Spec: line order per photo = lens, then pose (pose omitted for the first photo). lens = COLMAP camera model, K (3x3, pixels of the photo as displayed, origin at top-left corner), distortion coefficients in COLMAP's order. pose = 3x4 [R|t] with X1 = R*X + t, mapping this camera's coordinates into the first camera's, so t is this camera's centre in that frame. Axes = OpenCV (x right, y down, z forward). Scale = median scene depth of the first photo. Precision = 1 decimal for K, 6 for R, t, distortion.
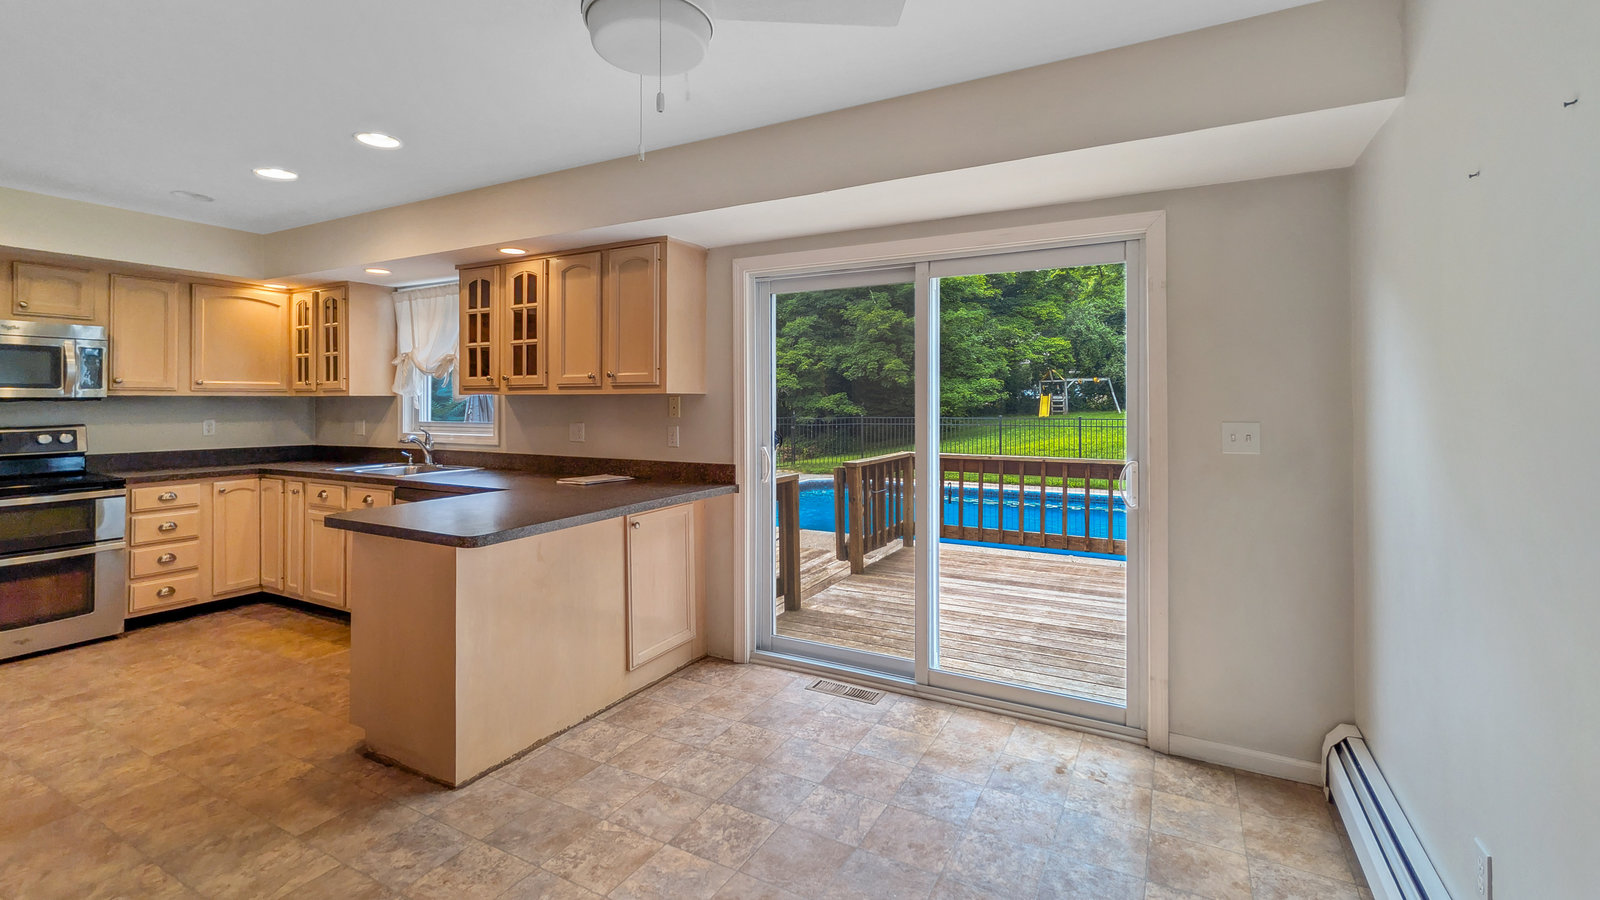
lens RADIAL K [[725.2, 0, 864.3], [0, 725.2, 393.0], [0, 0, 1]] dist [-0.002788, 0.001045]
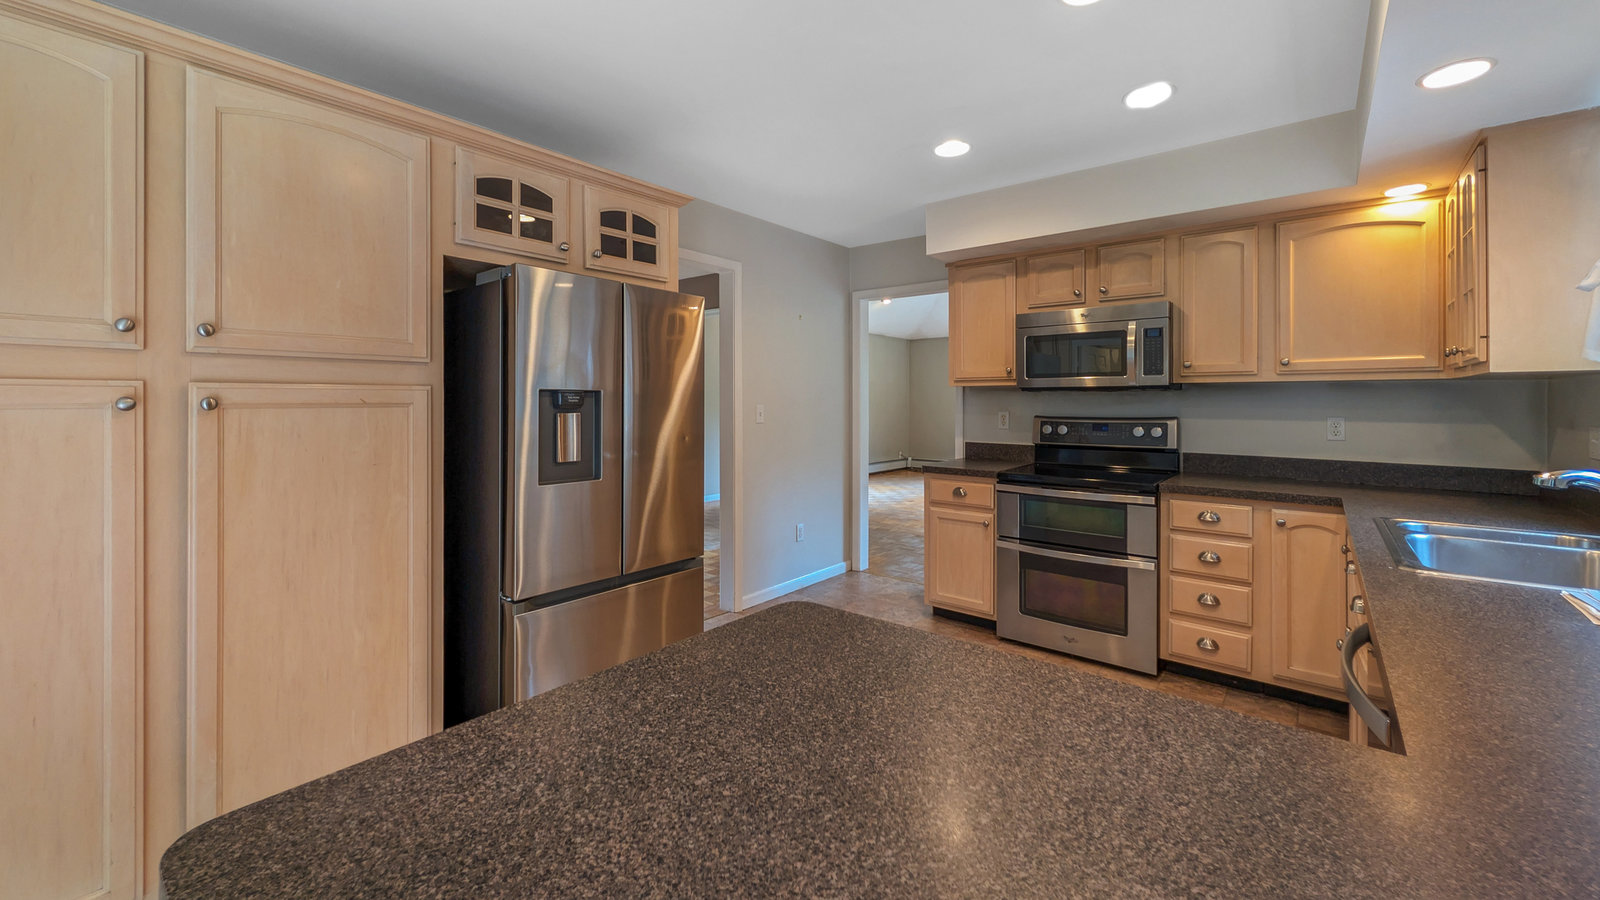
lens RADIAL K [[636.0, 0, 784.3], [0, 636.0, 407.9], [0, 0, 1]] dist [0.001445, 0.000905]
pose [[-0.245743, 0.009615, -0.969287, -0.221744], [0.006512, 0.999945, 0.008268, 0.022703], [0.969313, -0.004280, -0.245792, 0.735368]]
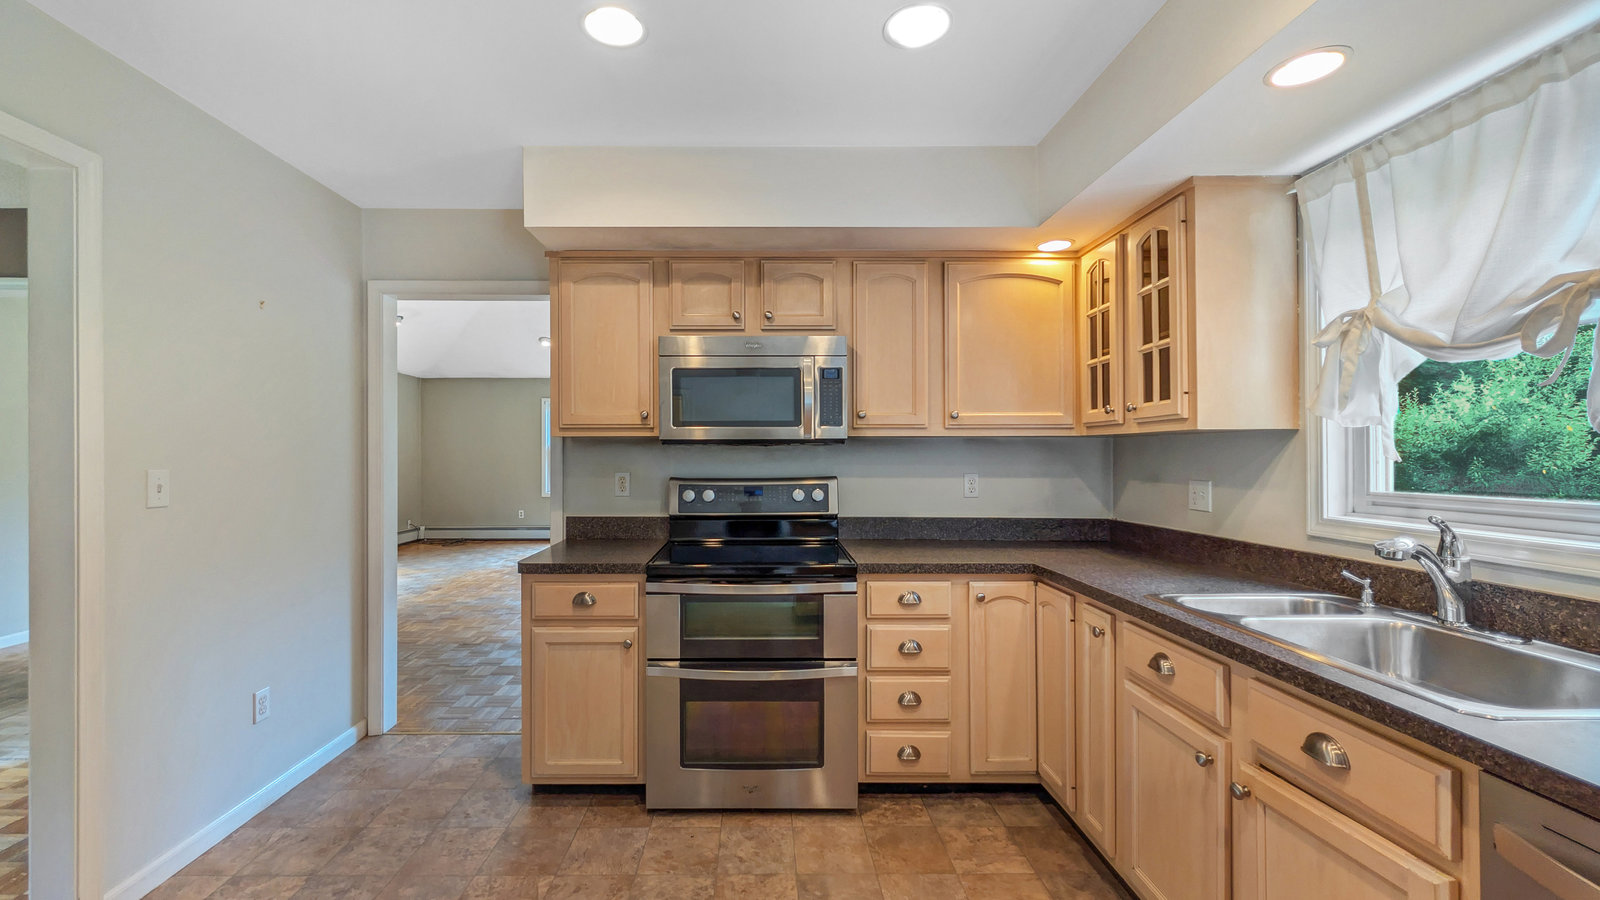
lens RADIAL K [[636.0, 0, 768.0], [0, 636.0, 453.4], [0, 0, 1]] dist [0.001445, 0.000905]
pose [[0.456813, -0.002006, -0.889560, -0.534689], [0.008868, 0.999958, 0.002299, 0.017407], [0.889519, -0.008939, 0.456812, 0.645141]]
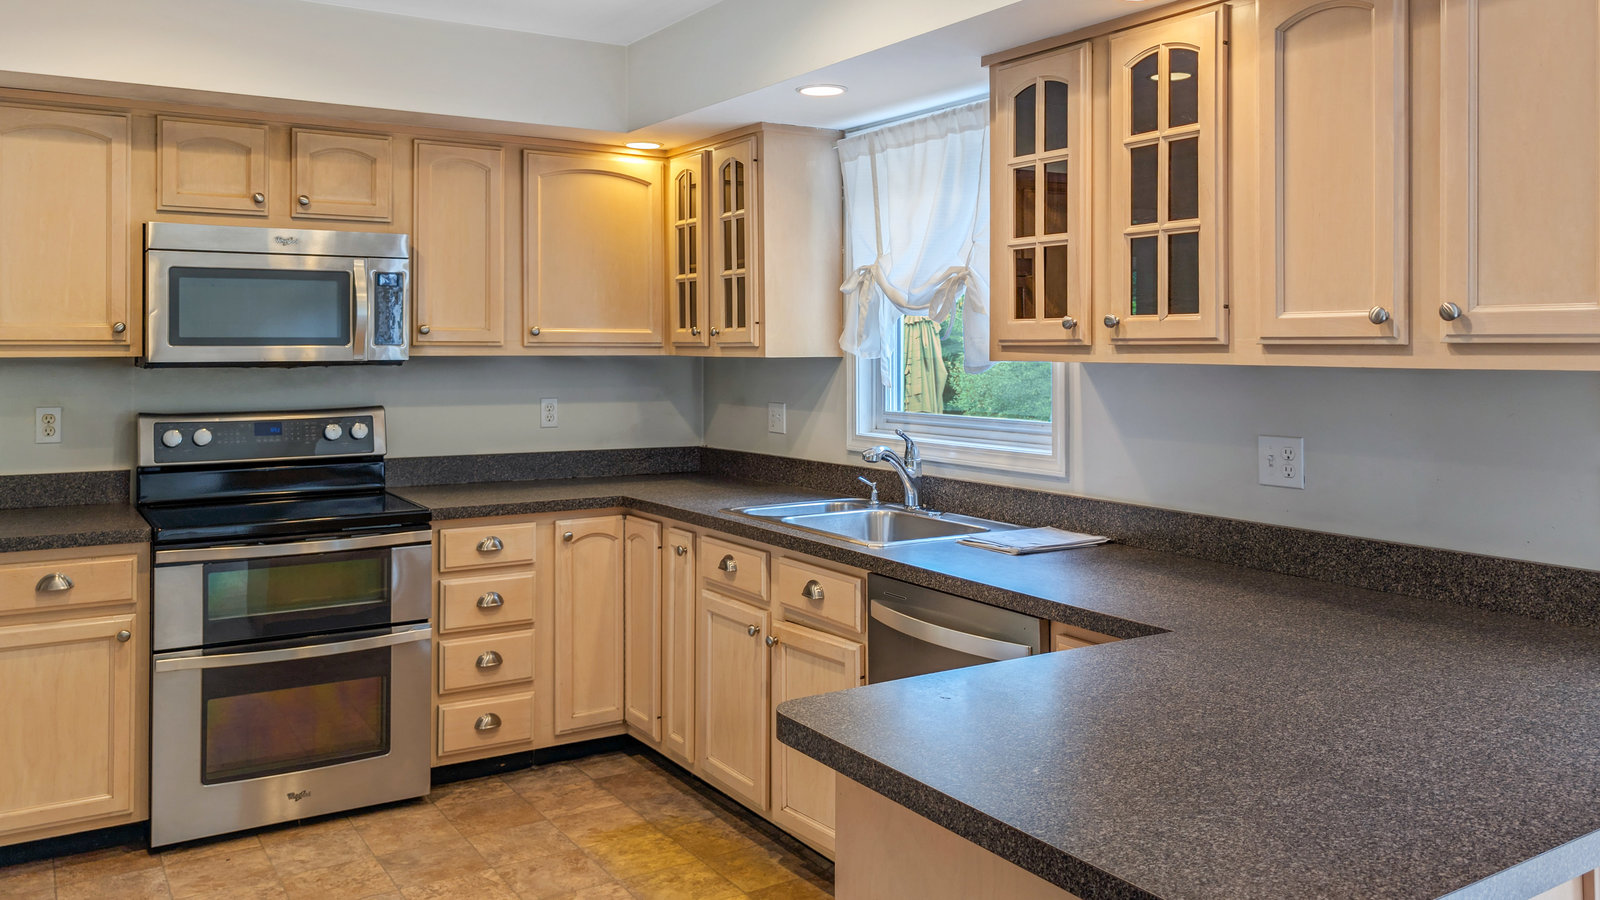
lens RADIAL K [[1323.0, 0, 805.3], [0, 1323.0, 336.9], [0, 0, 1]] dist [0.047177, -0.031064]
pose [[0.854740, -0.000813, -0.519056, -0.248945], [0.003464, 0.999985, 0.004139, -0.014849], [0.519045, -0.005336, 0.854730, 0.277691]]
